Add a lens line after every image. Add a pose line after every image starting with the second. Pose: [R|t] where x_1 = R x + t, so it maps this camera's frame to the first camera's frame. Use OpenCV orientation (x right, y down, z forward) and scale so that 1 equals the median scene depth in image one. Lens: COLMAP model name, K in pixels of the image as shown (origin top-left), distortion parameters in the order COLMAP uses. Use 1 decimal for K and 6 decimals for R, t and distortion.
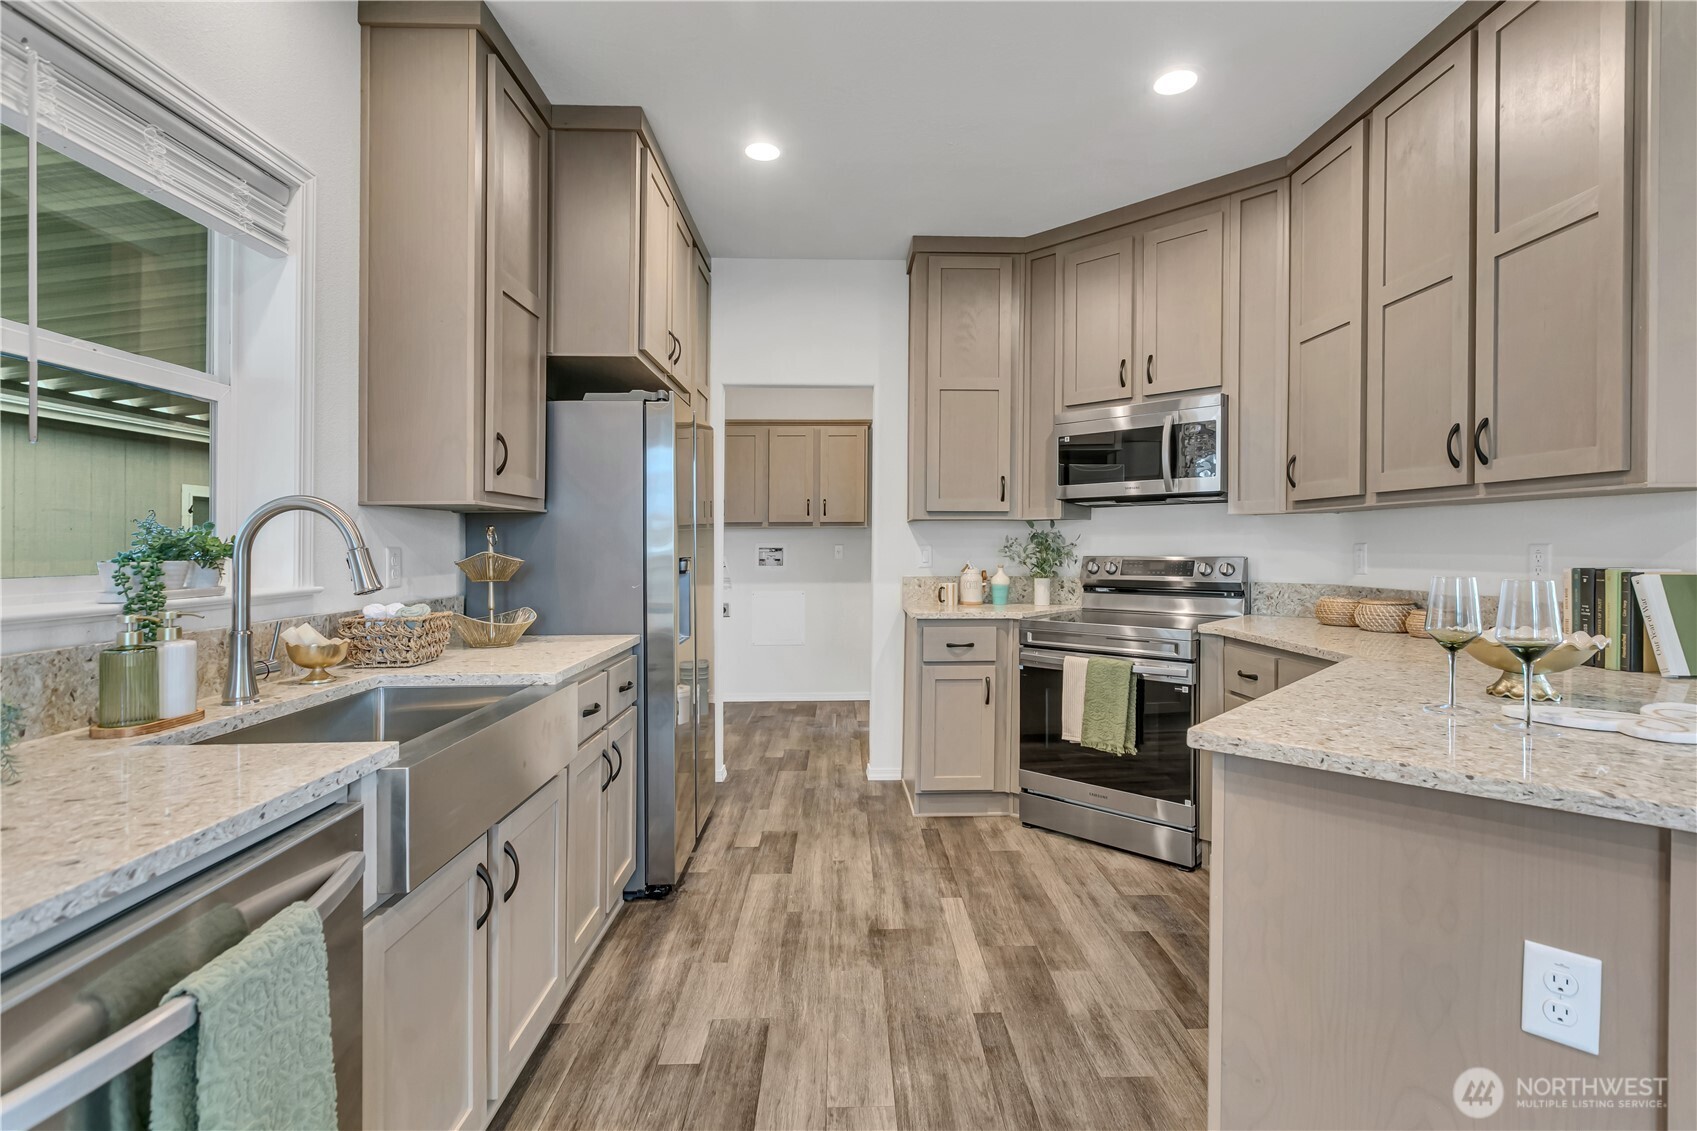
lens RADIAL K [[798.4, 0, 872.9], [0, 798.4, 544.5], [0, 0, 1]] dist [0.000618, -0.000241]
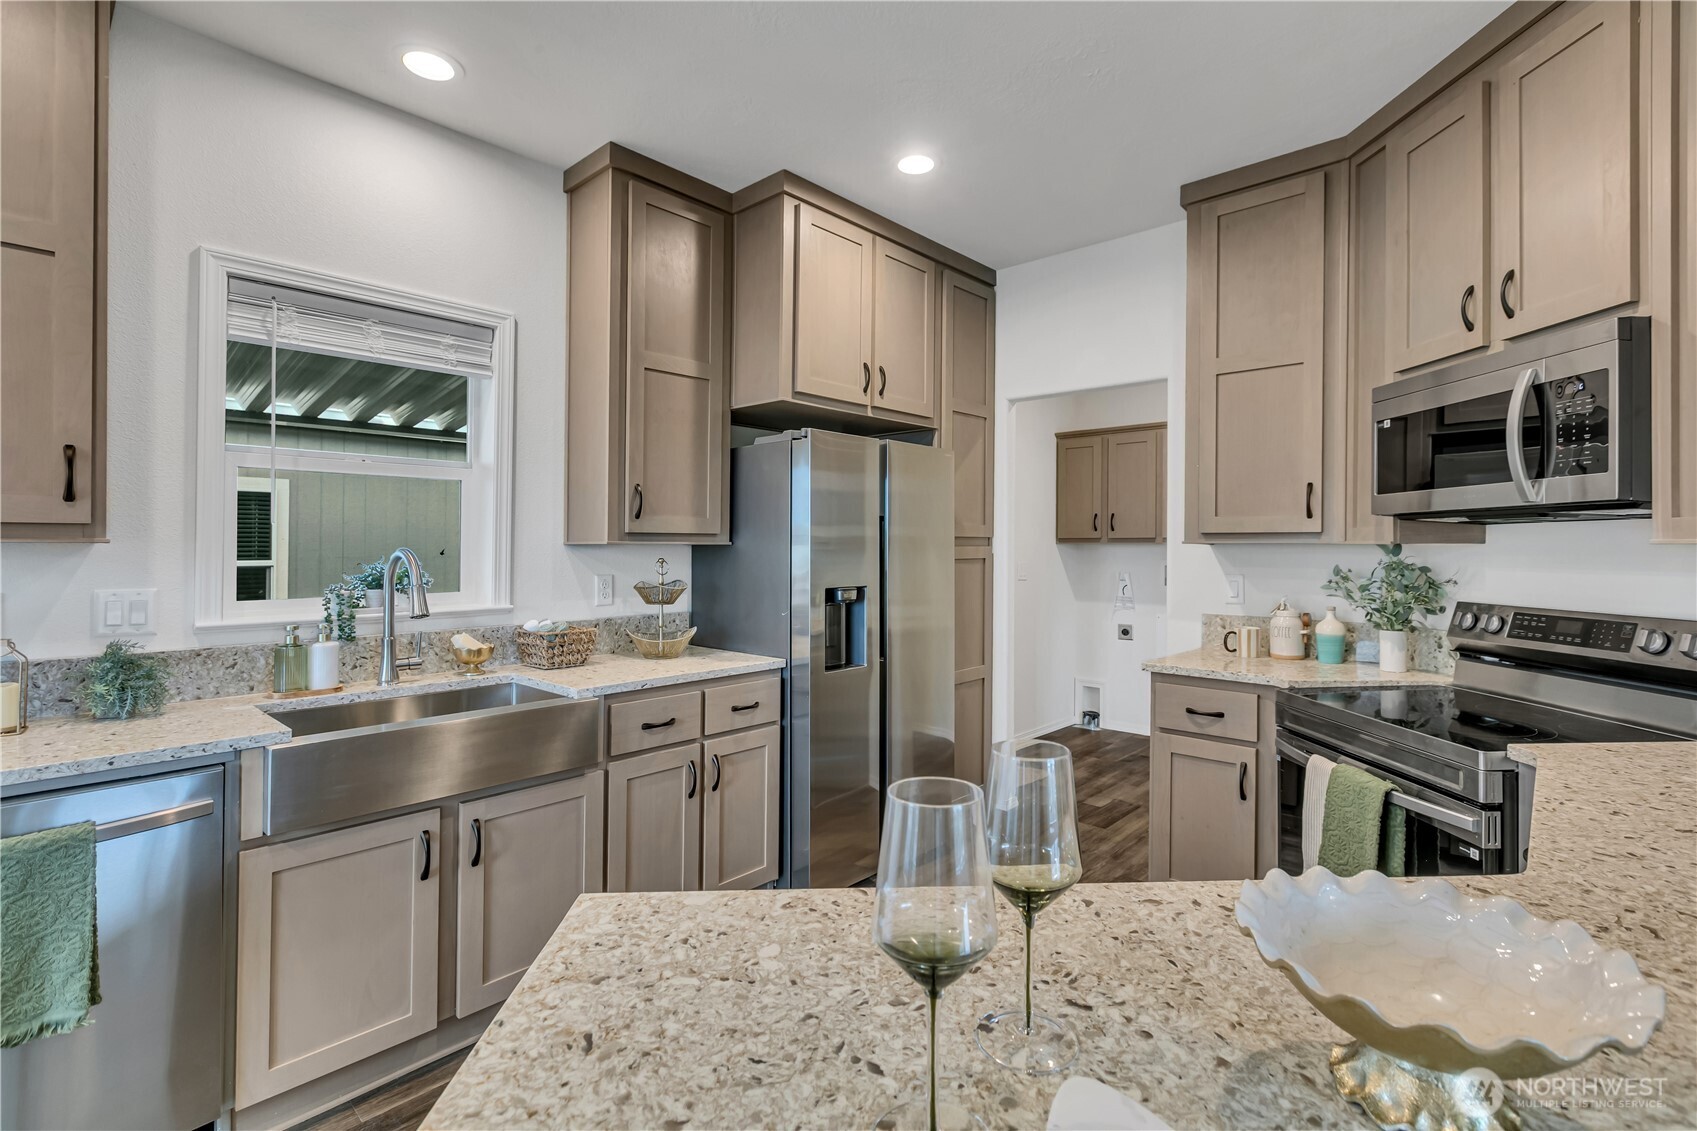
lens RADIAL K [[782.8, 0, 862.4], [0, 782.8, 537.1], [0, 0, 1]] dist [0.001448, -0.000249]
pose [[0.715797, -0.003836, -0.698298, 0.421341], [-0.003693, 0.999950, -0.009279, -0.033882], [0.698299, 0.009221, 0.715747, 0.260693]]
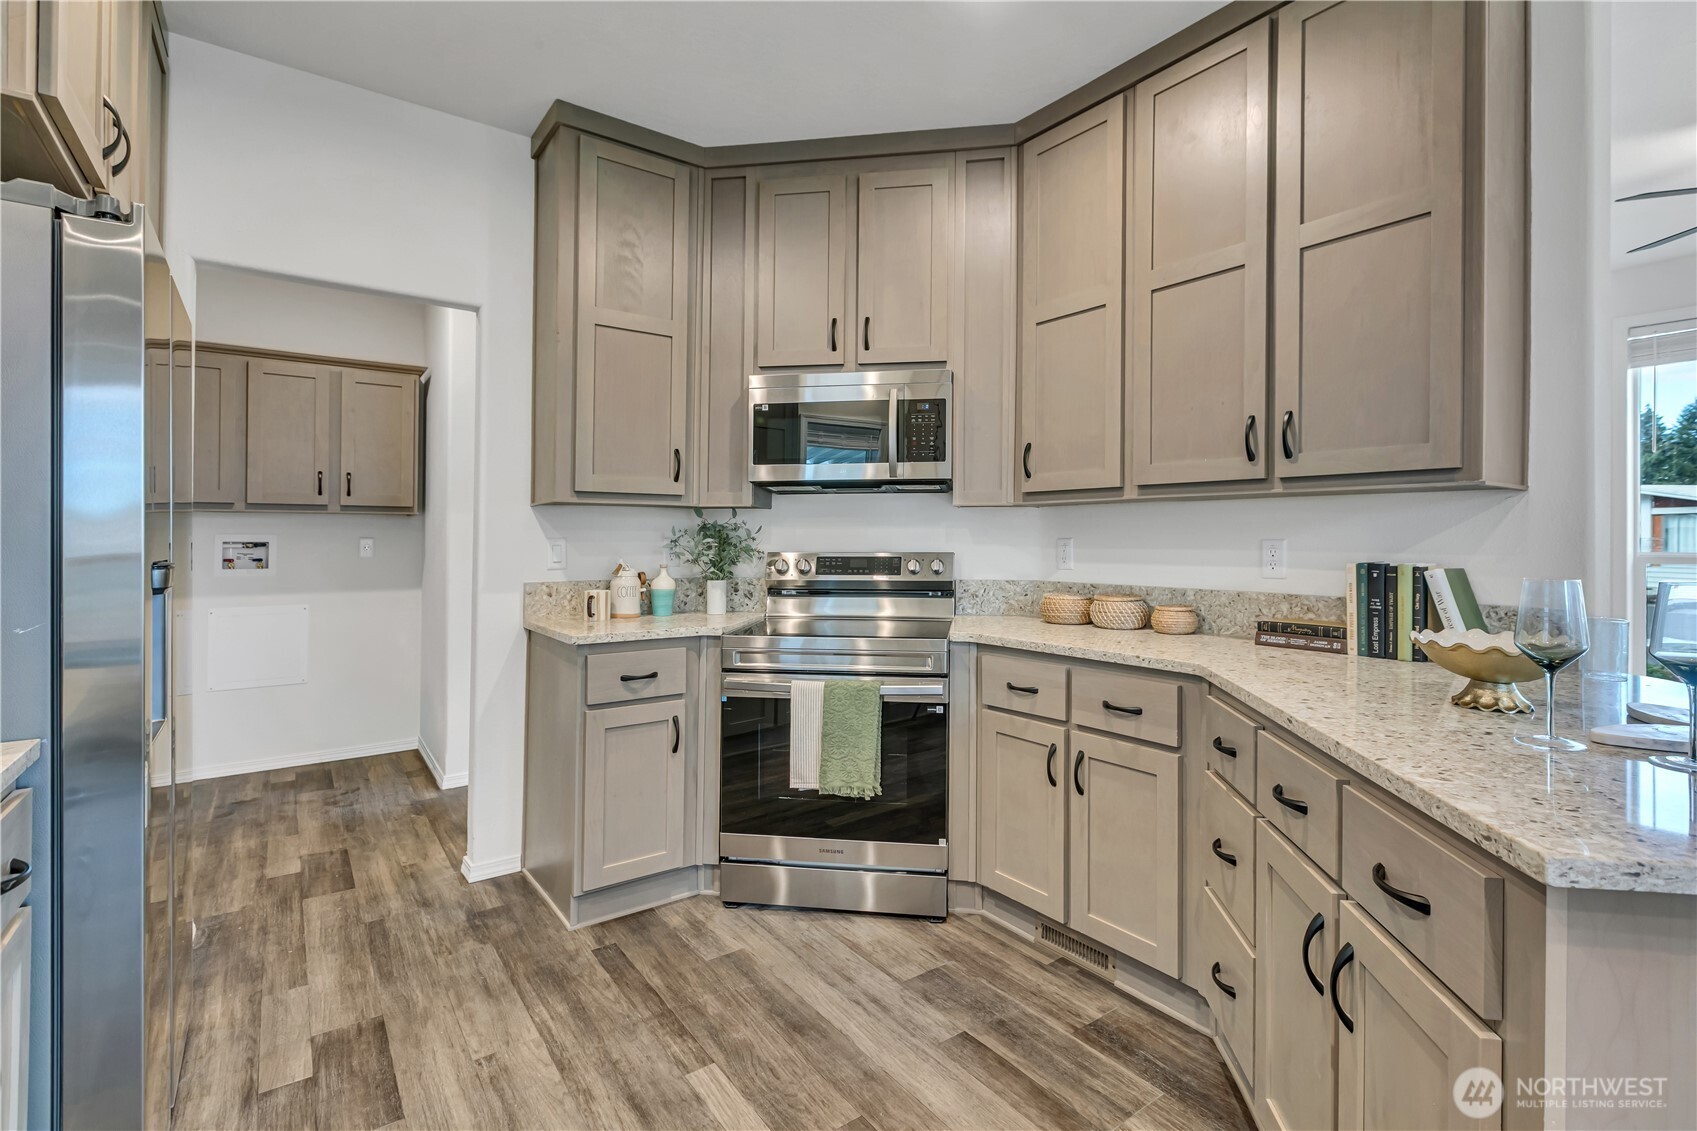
lens RADIAL K [[782.8, 0, 862.4], [0, 782.8, 537.1], [0, 0, 1]] dist [0.001448, -0.000249]
pose [[0.825689, 0.005250, 0.564101, -0.133252], [-0.003793, 0.999986, -0.003754, 0.001568], [-0.564112, 0.000960, 0.825697, 0.320153]]
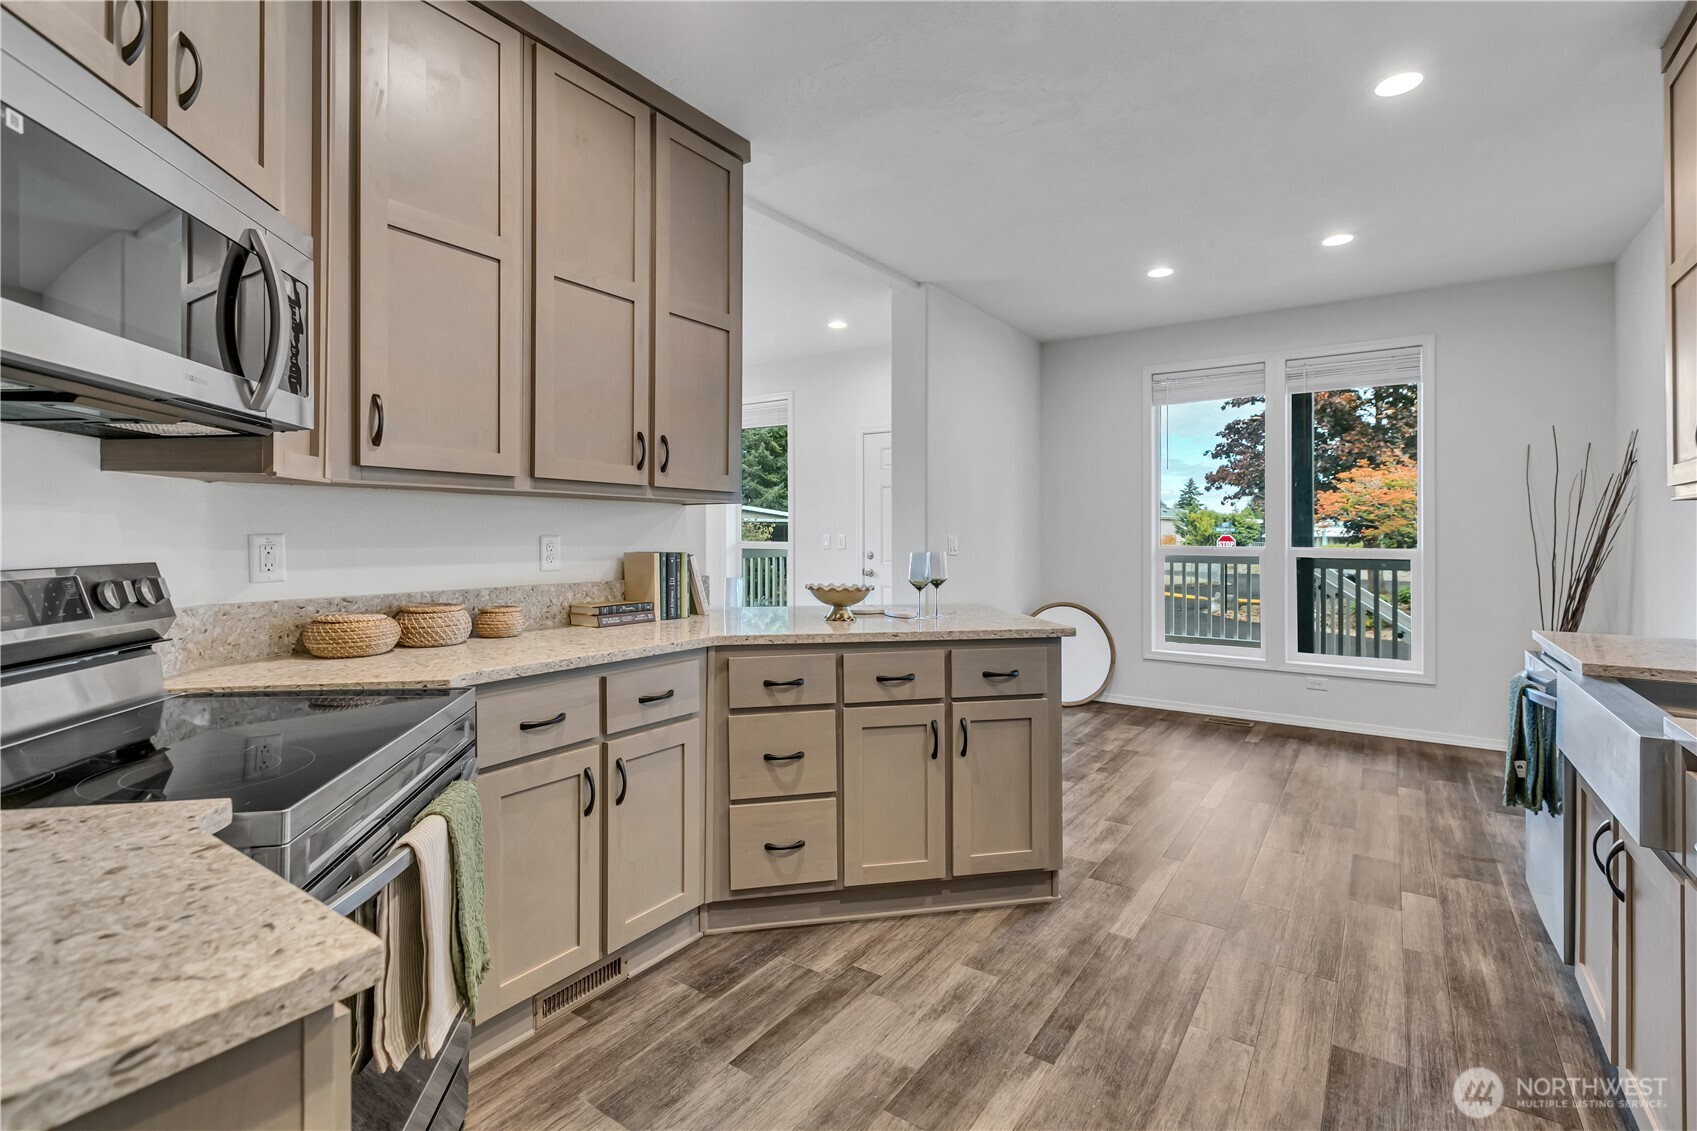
lens RADIAL K [[782.8, 0, 862.4], [0, 782.8, 537.1], [0, 0, 1]] dist [0.001448, -0.000249]
pose [[-0.806444, -0.000969, 0.591310, -0.136126], [-0.001165, 0.999999, 0.000050, 0.000796], [-0.591309, -0.000649, -0.806445, 1.147544]]
